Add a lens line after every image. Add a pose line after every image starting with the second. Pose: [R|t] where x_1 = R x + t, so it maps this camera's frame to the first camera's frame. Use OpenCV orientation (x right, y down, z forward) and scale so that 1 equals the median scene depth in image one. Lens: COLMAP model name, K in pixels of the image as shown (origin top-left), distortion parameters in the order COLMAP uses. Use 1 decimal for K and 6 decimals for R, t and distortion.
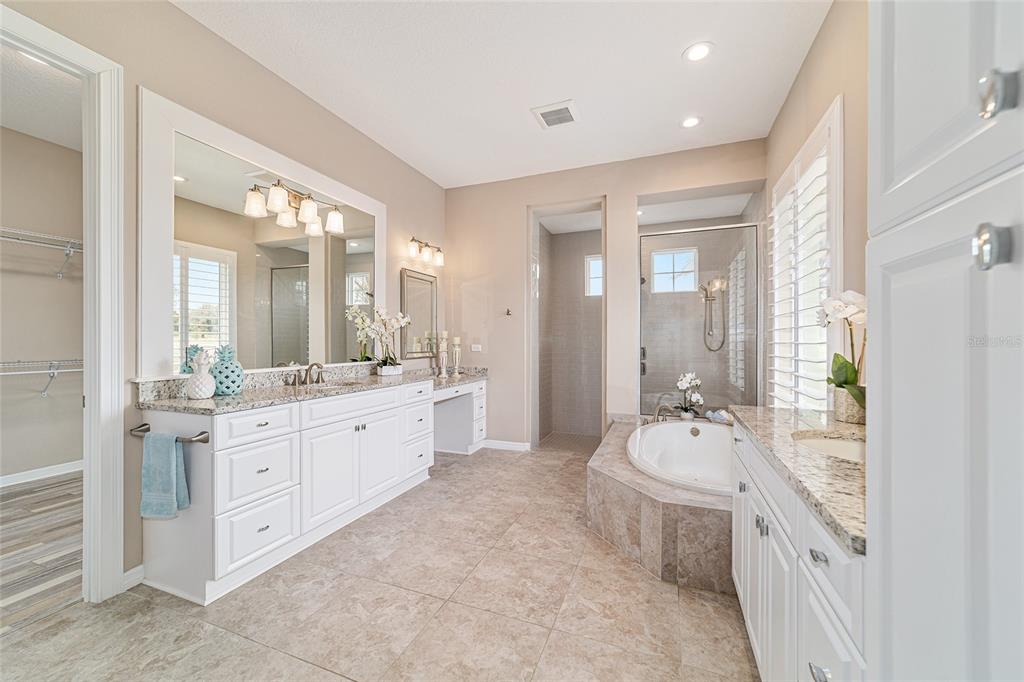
lens RADIAL K [[393.5, 0, 510.9], [0, 393.5, 338.5], [0, 0, 1]] dist [-0.020460, 0.008619]
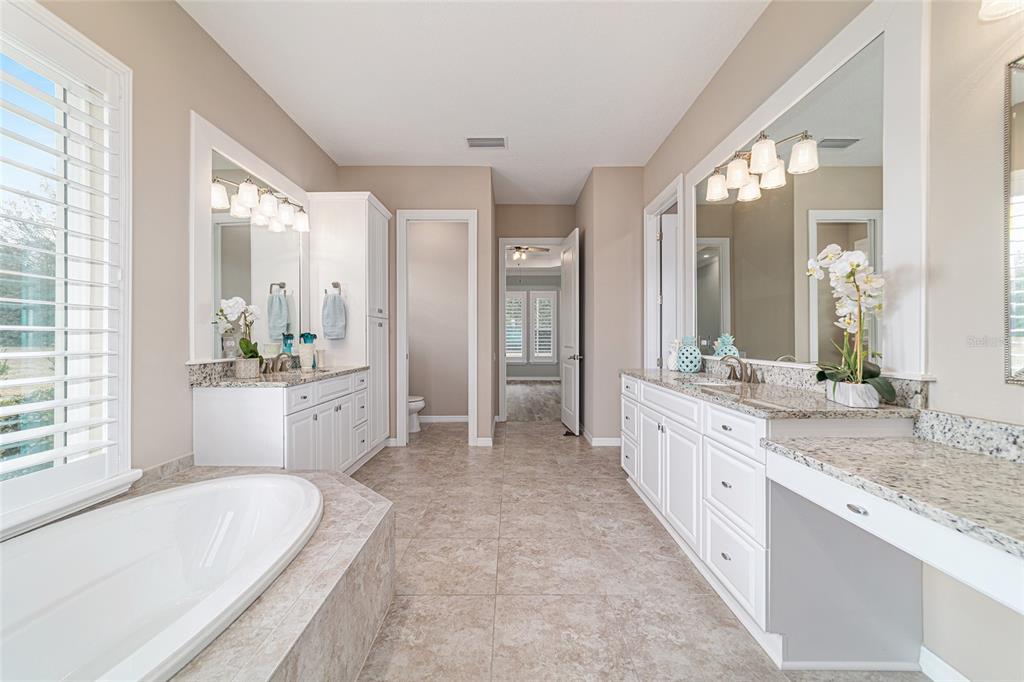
lens RADIAL K [[393.5, 0, 510.9], [0, 393.5, 338.5], [0, 0, 1]] dist [-0.020460, 0.008619]
pose [[-0.929494, 0.006388, -0.368782, 0.265564], [0.009324, 0.999937, -0.006179, 0.033883], [0.368720, -0.009182, -0.929495, 1.802828]]
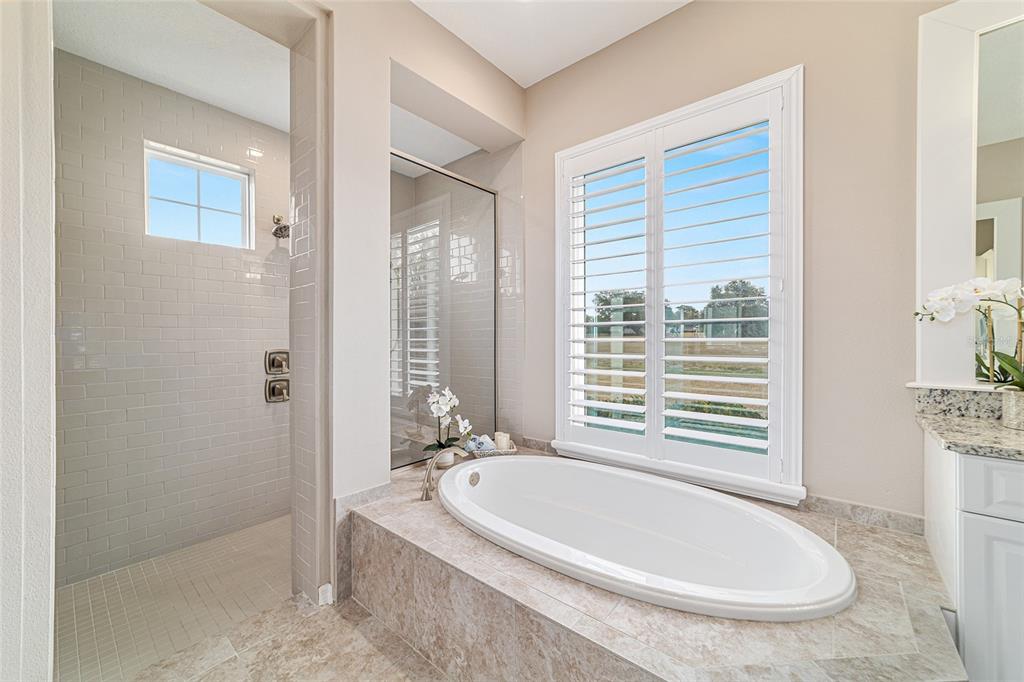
lens RADIAL K [[393.5, 0, 510.9], [0, 393.5, 338.5], [0, 0, 1]] dist [-0.020460, 0.008619]
pose [[0.313056, 0.000546, 0.949734, -0.188542], [-0.007260, 0.999972, 0.001819, 0.005932], [-0.949707, -0.007464, 0.313052, 1.095825]]
